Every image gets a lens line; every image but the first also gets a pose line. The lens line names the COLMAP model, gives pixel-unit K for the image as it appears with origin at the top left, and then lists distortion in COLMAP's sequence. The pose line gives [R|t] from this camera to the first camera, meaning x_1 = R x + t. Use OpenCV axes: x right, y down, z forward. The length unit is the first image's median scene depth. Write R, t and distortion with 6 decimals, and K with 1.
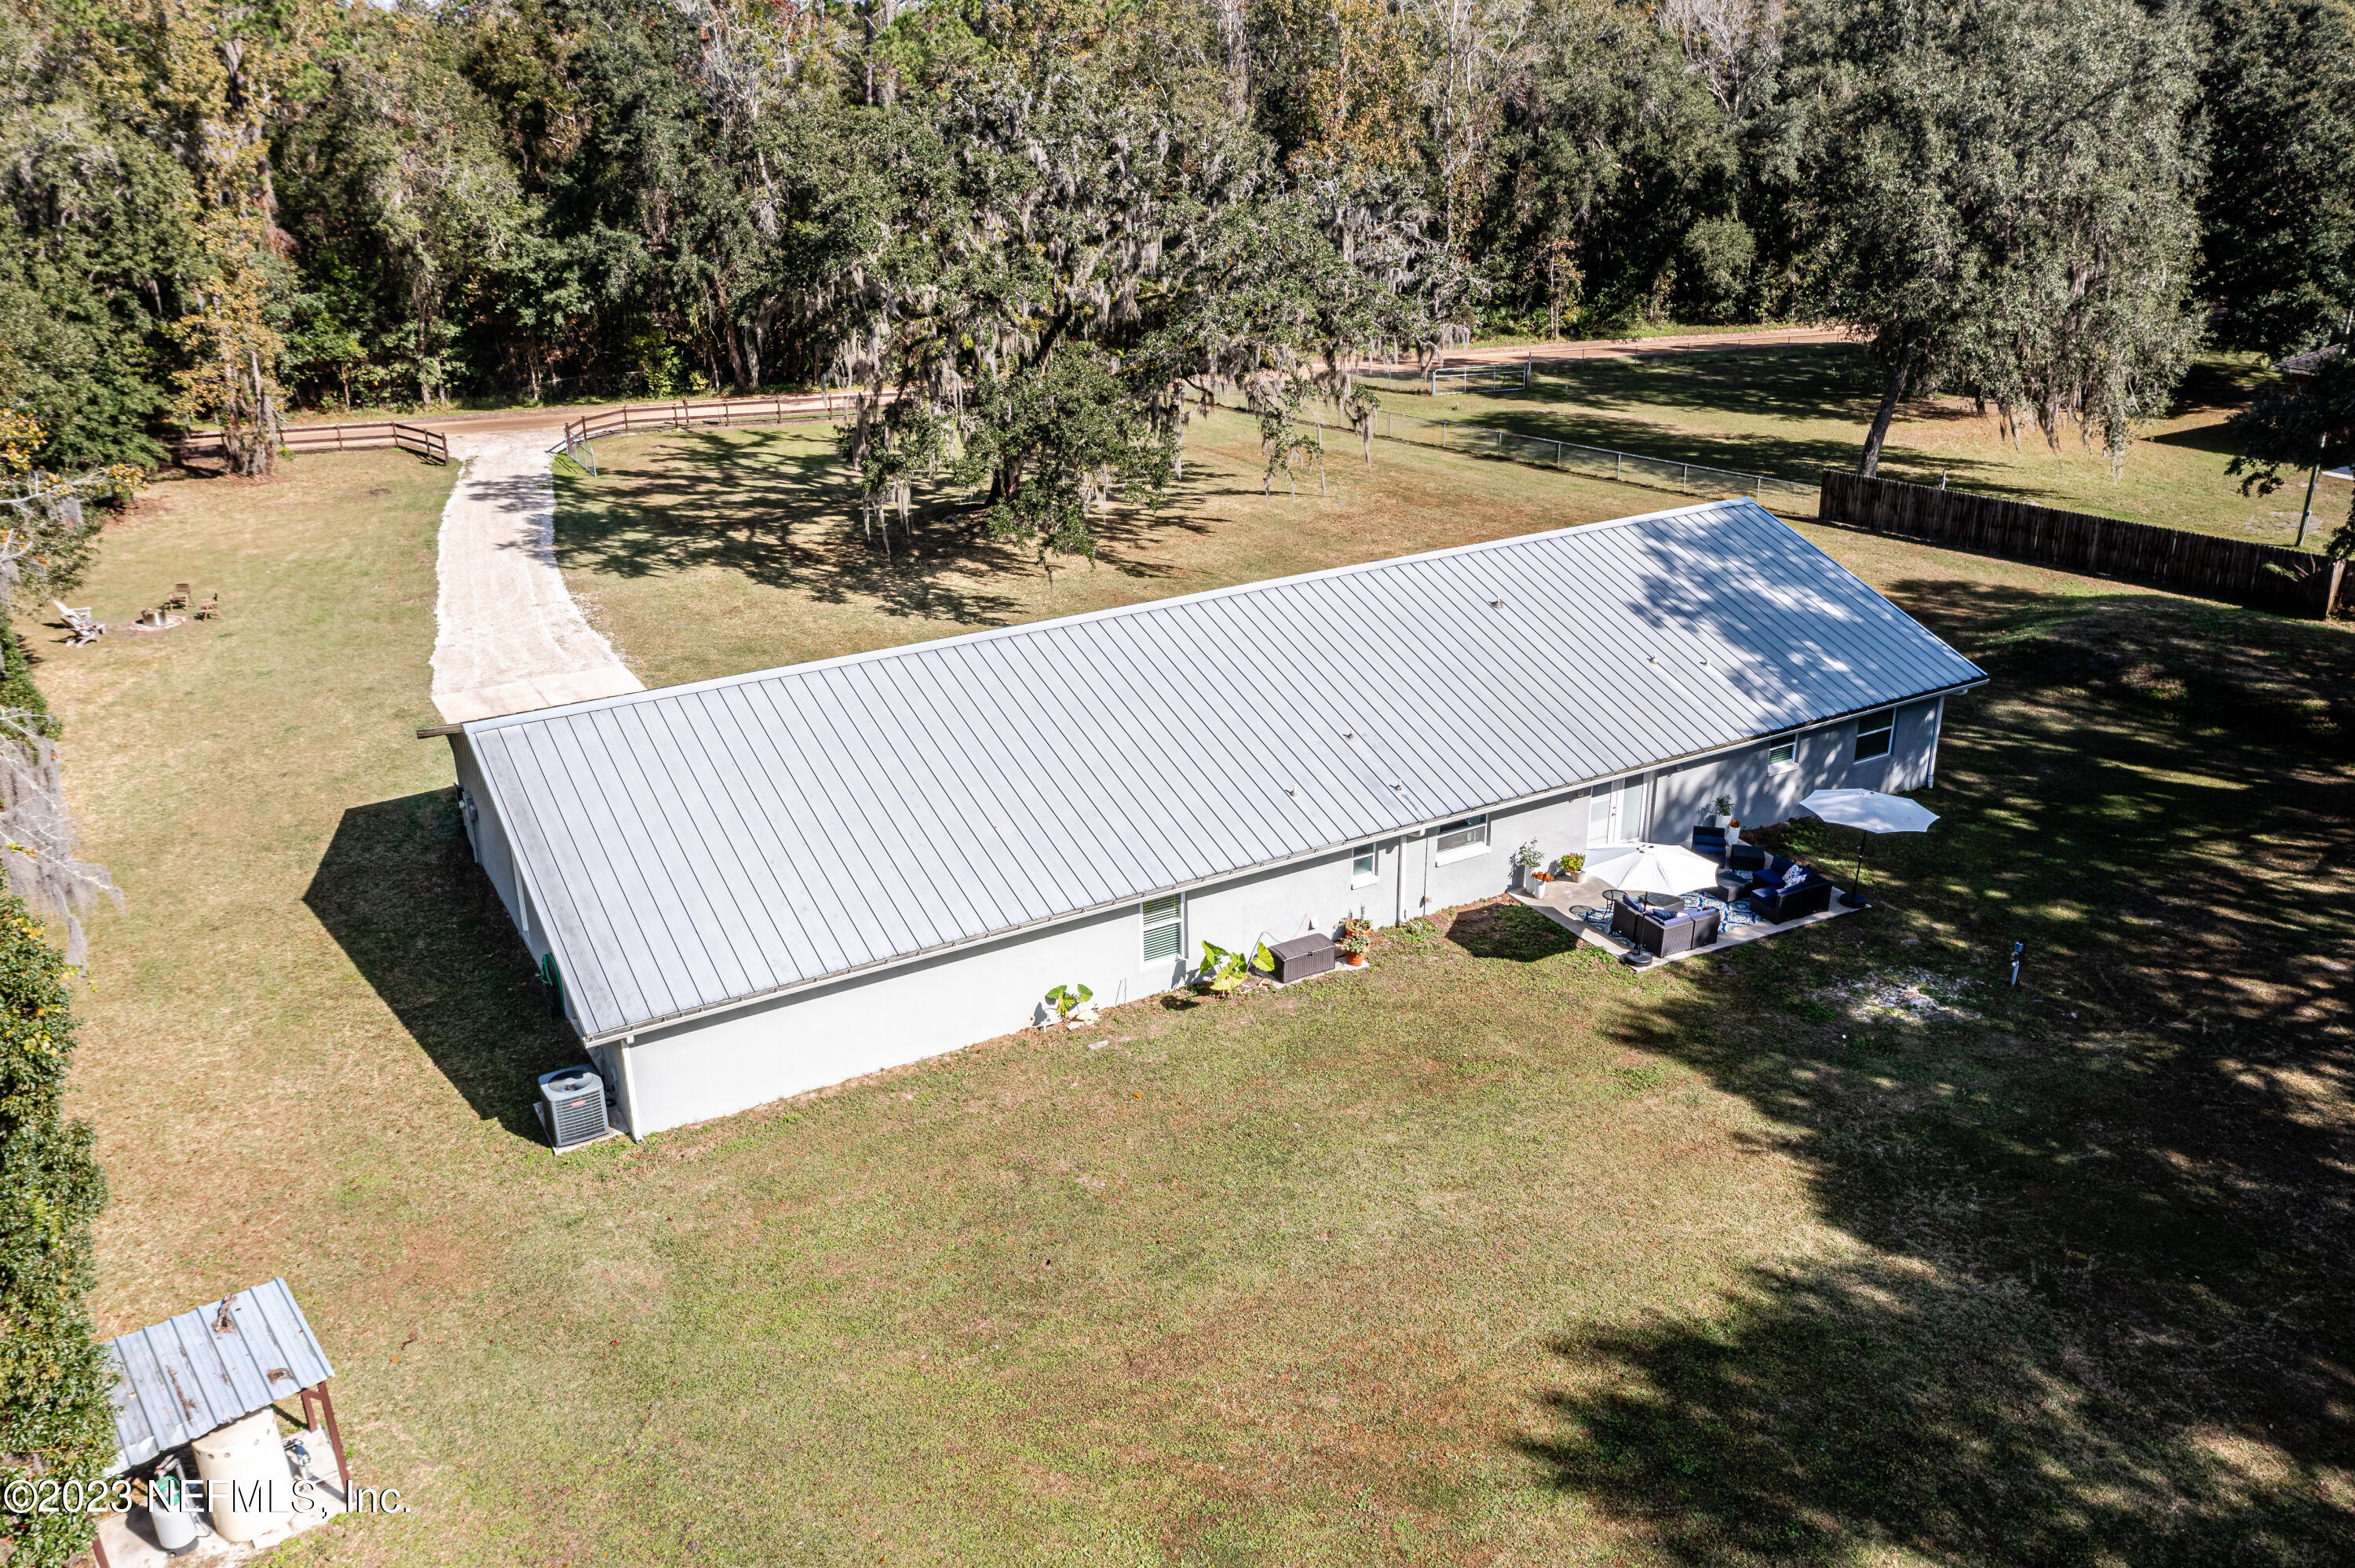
lens RADIAL K [[1984.6, 0, 1181.4], [0, 1984.6, 782.9], [0, 0, 1]] dist [-0.011575, 0.002962]
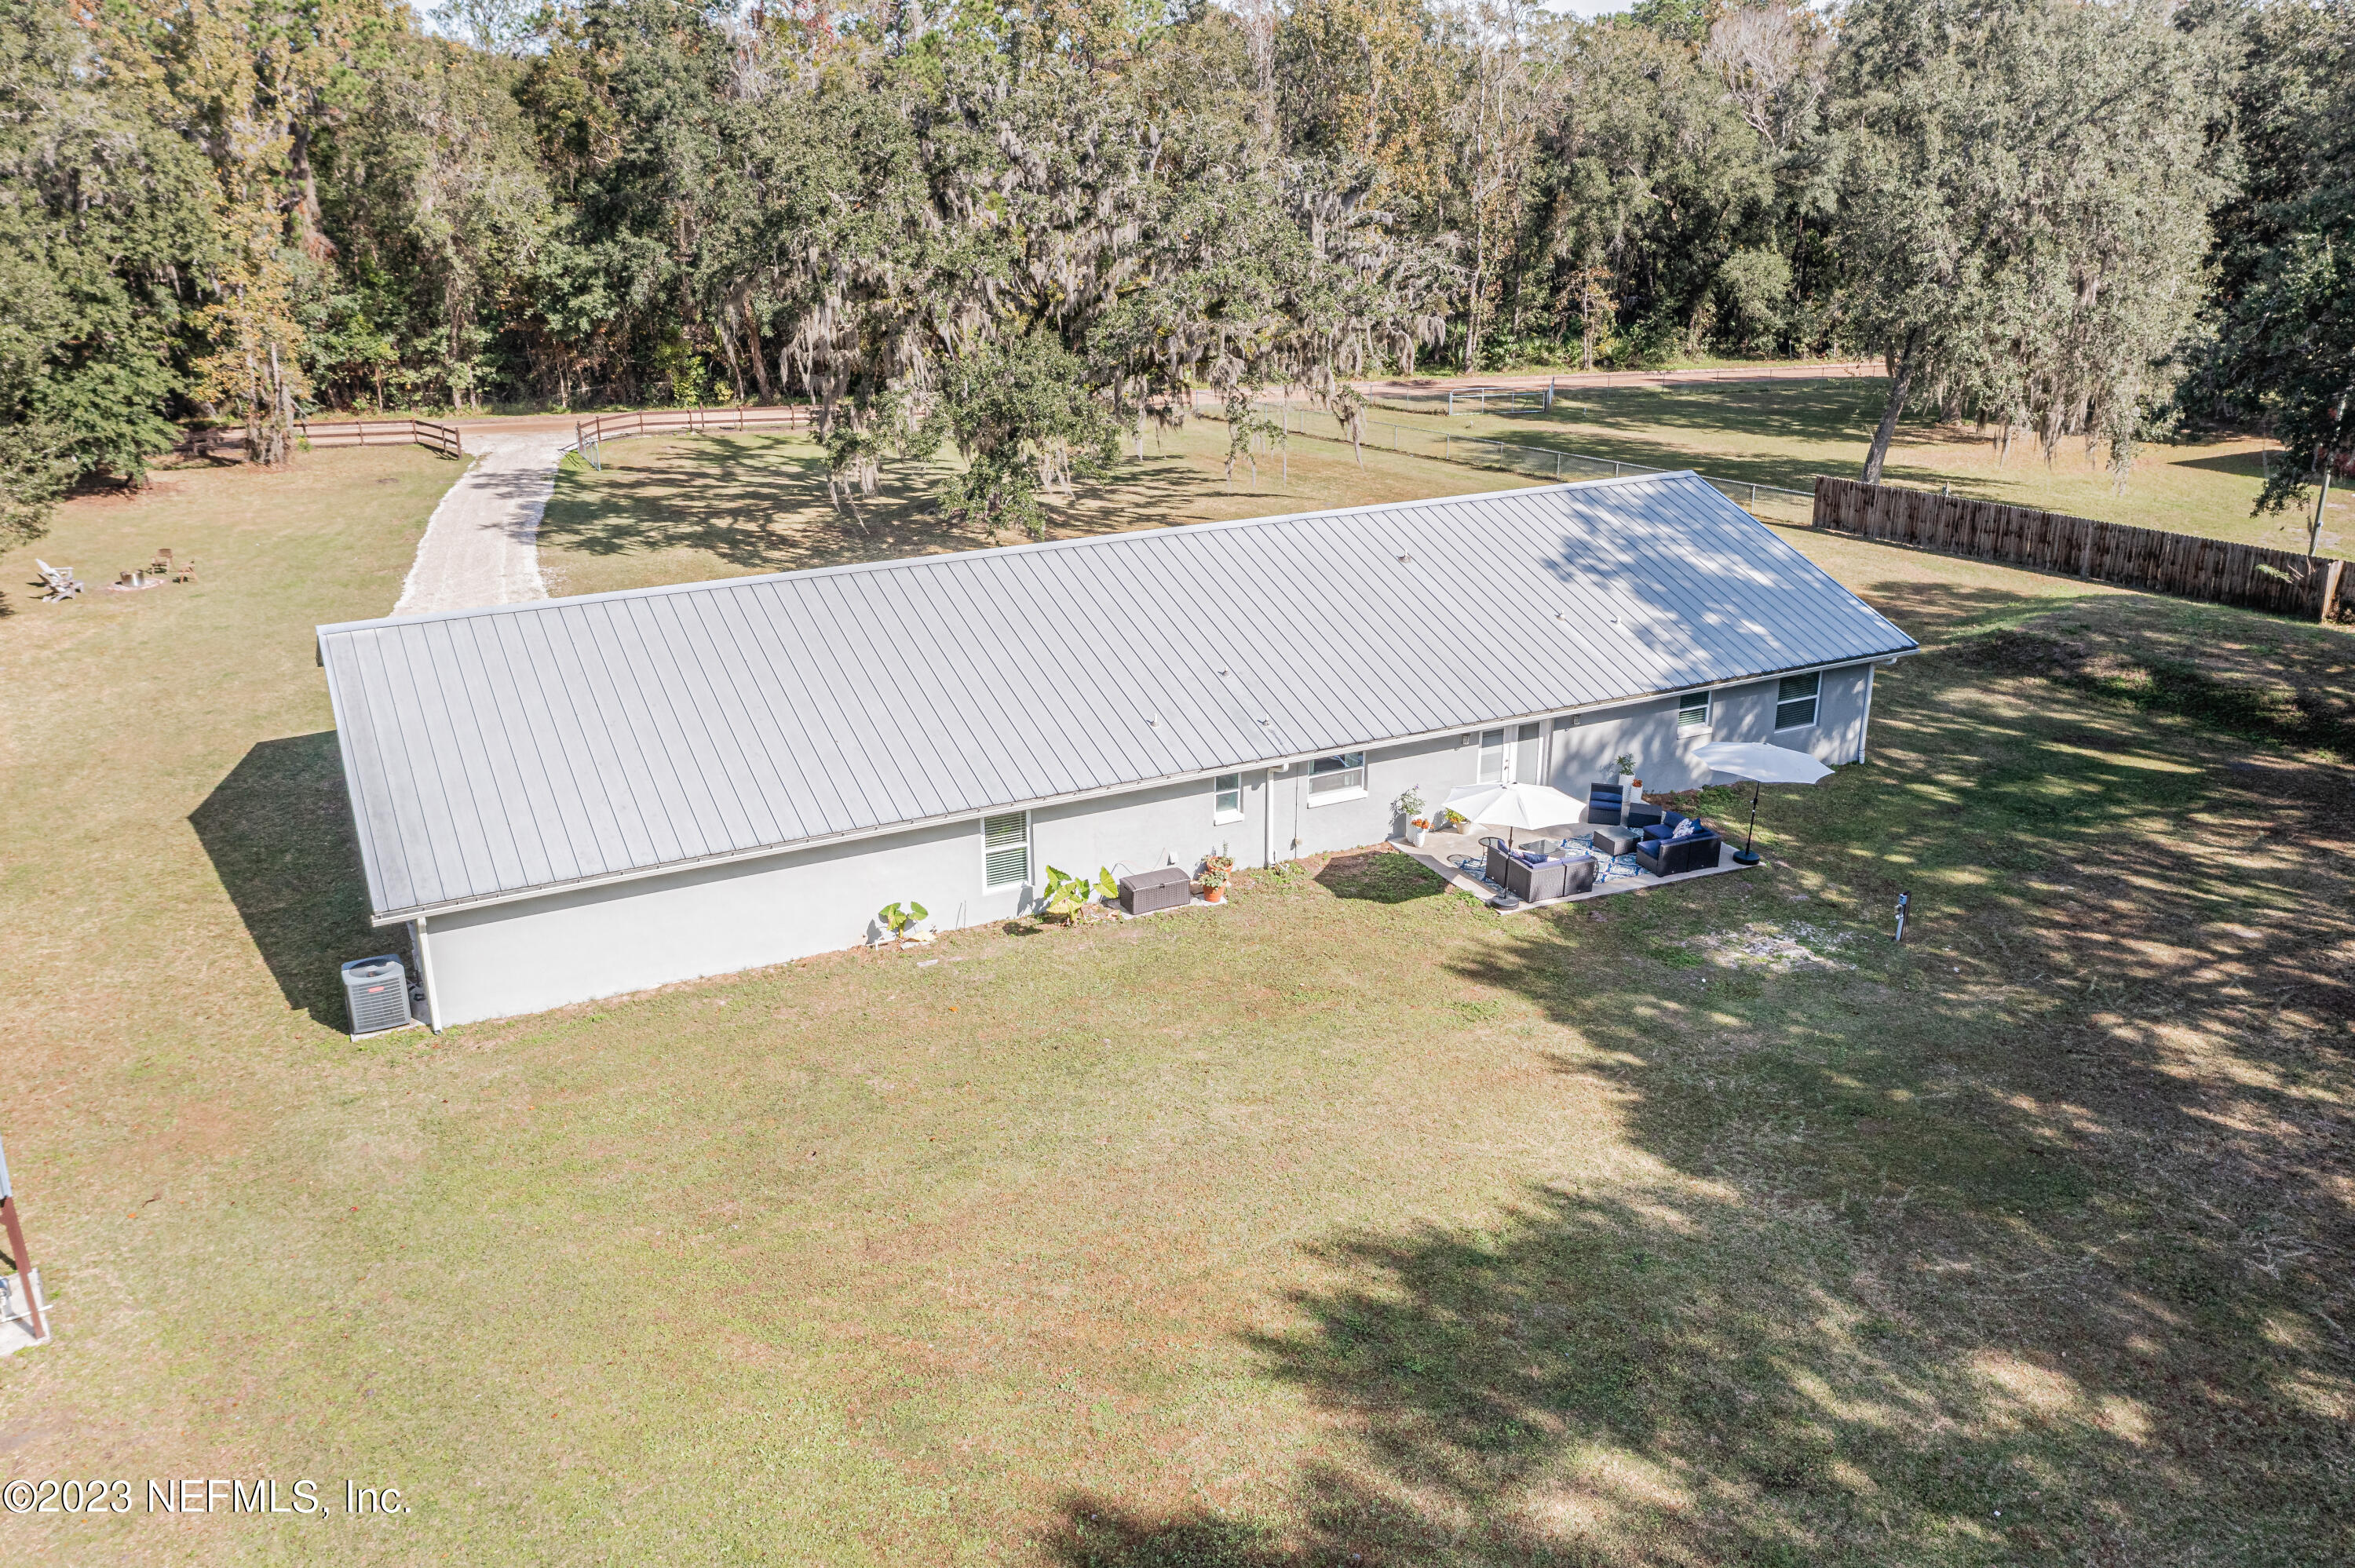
lens RADIAL K [[1984.6, 0, 1171.6], [0, 1984.6, 782.3], [0, 0, 1]] dist [-0.011575, 0.002962]
pose [[0.998146, 0.027238, -0.054433, 0.094898], [-0.029236, 0.998915, -0.036251, 0.055251], [0.053386, 0.037775, 0.997859, 0.021743]]
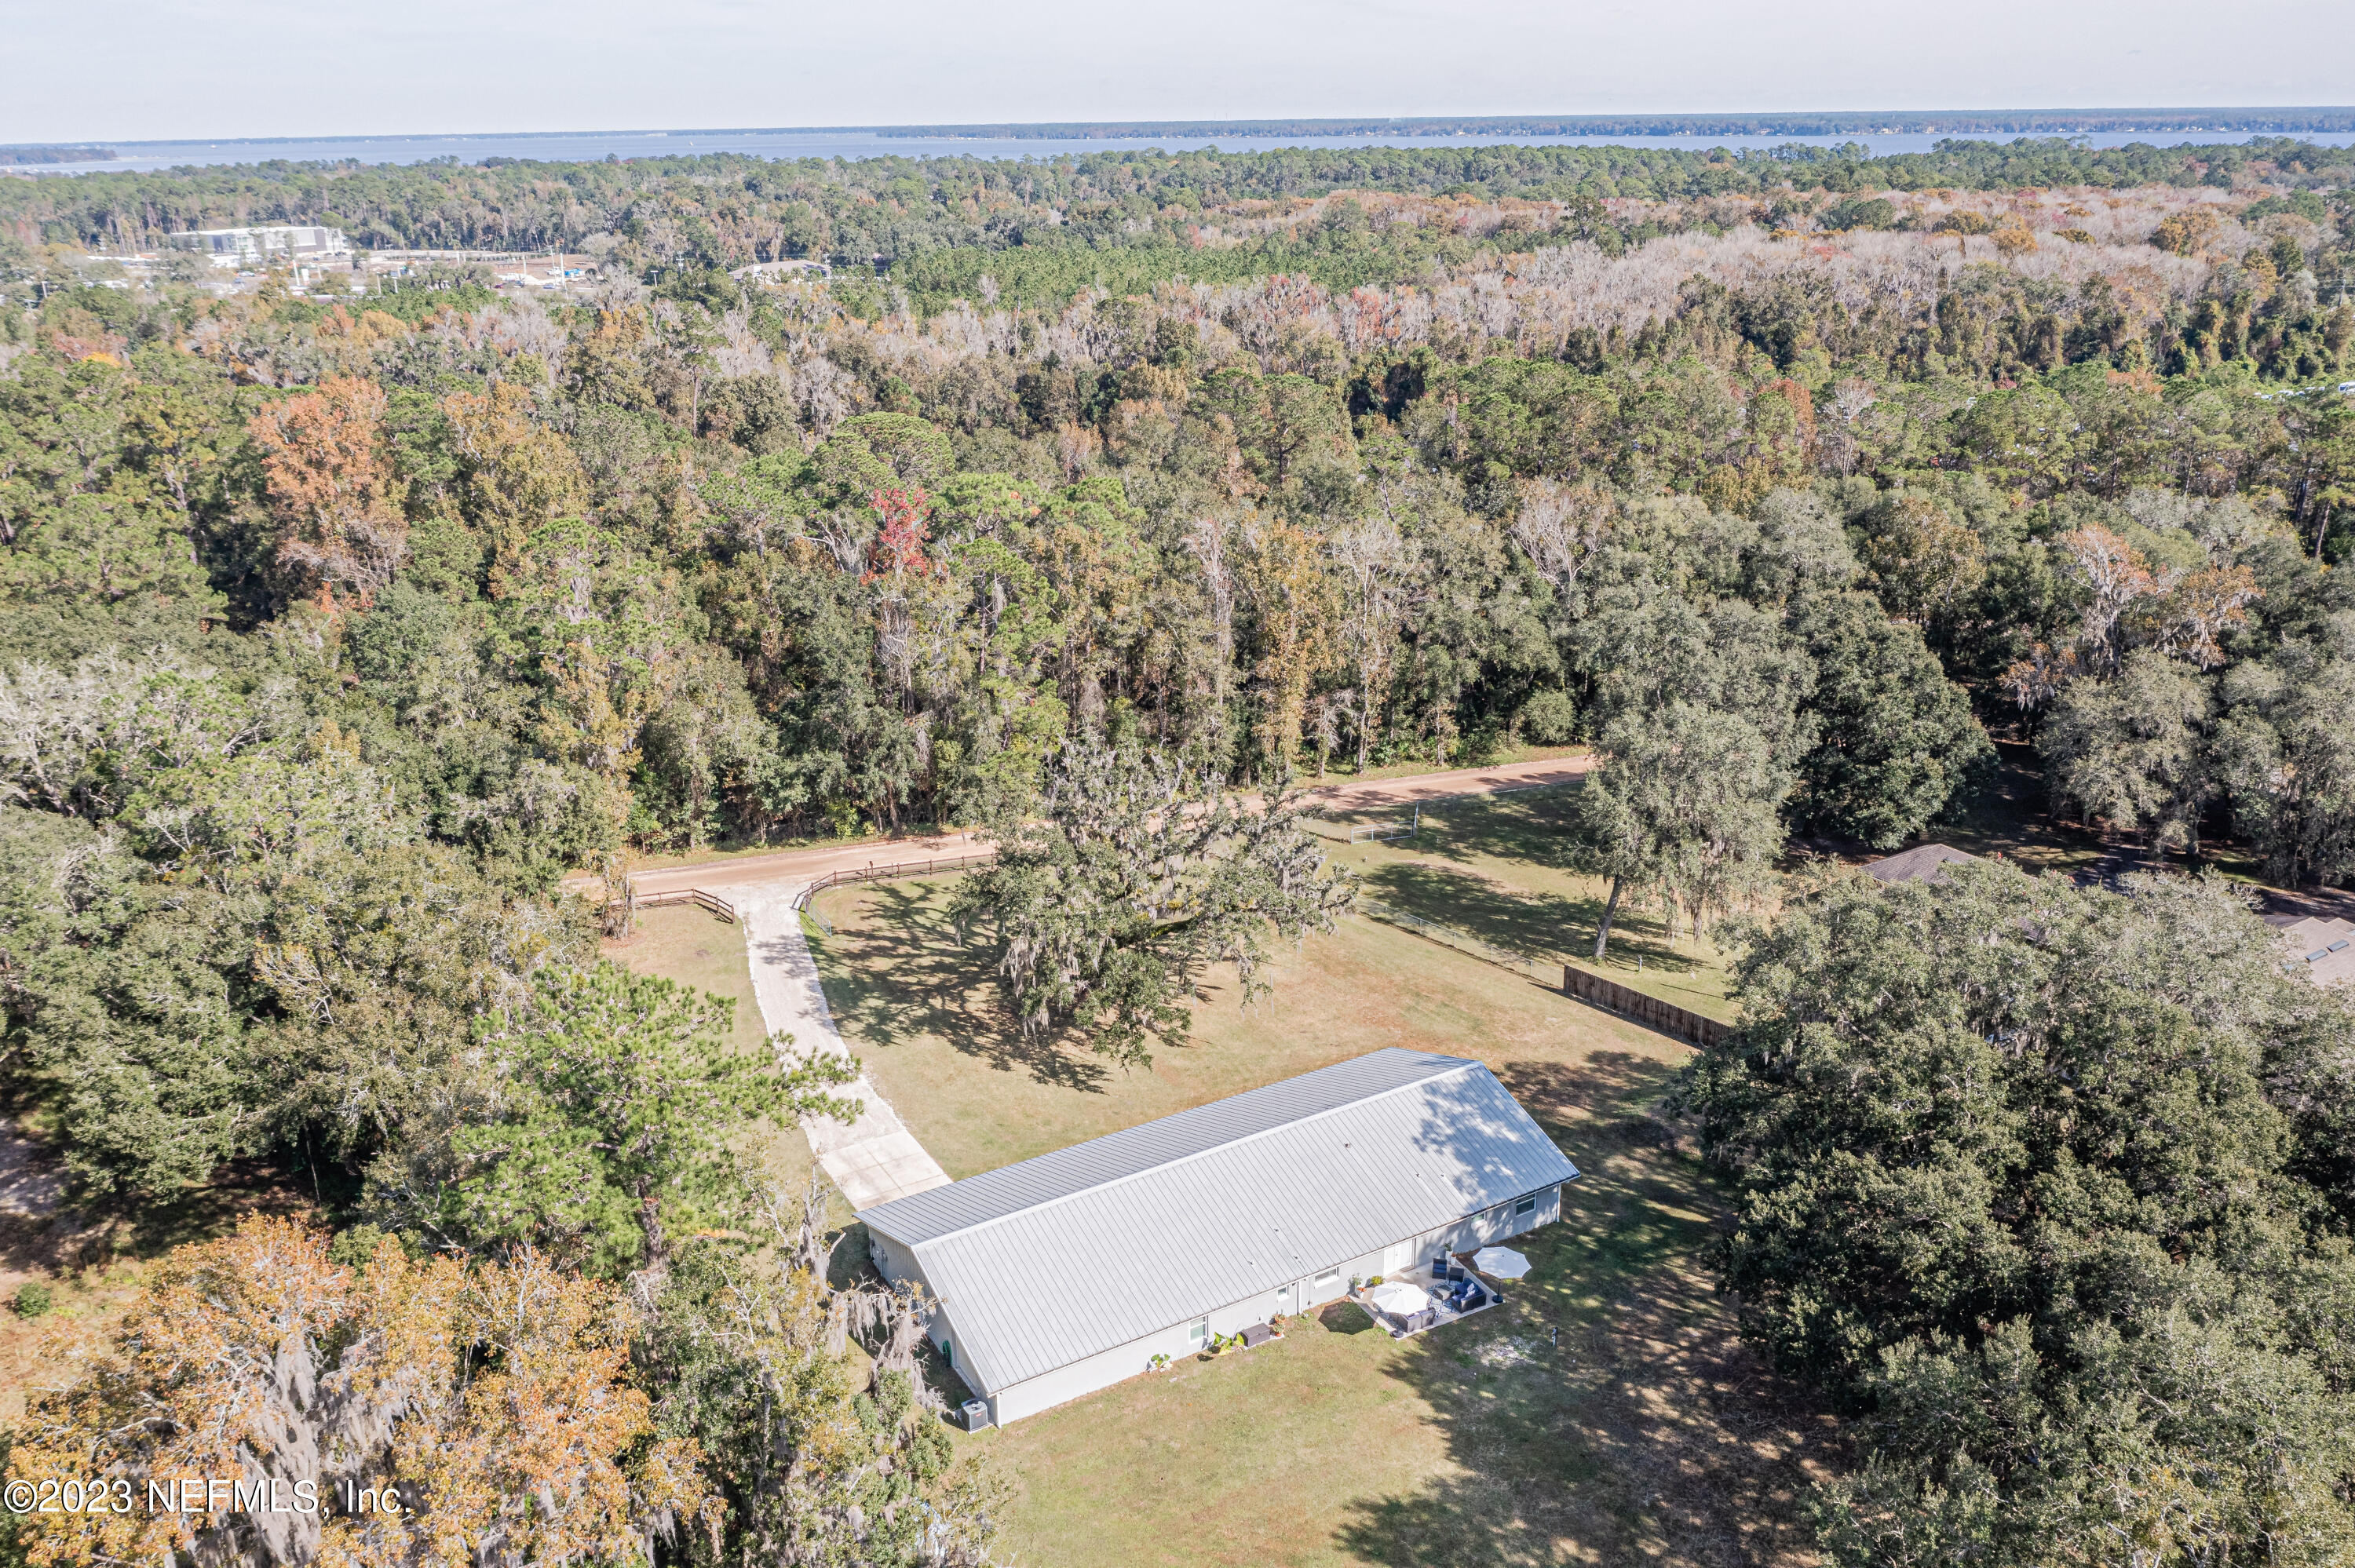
lens RADIAL K [[1984.6, 0, 1158.3], [0, 1984.6, 799.9], [0, 0, 1]] dist [-0.011575, 0.002962]
pose [[0.999925, -0.010595, -0.006155, -0.027541], [0.010442, 0.999647, -0.024448, -0.387964], [0.006411, 0.024382, 0.999682, -1.088380]]
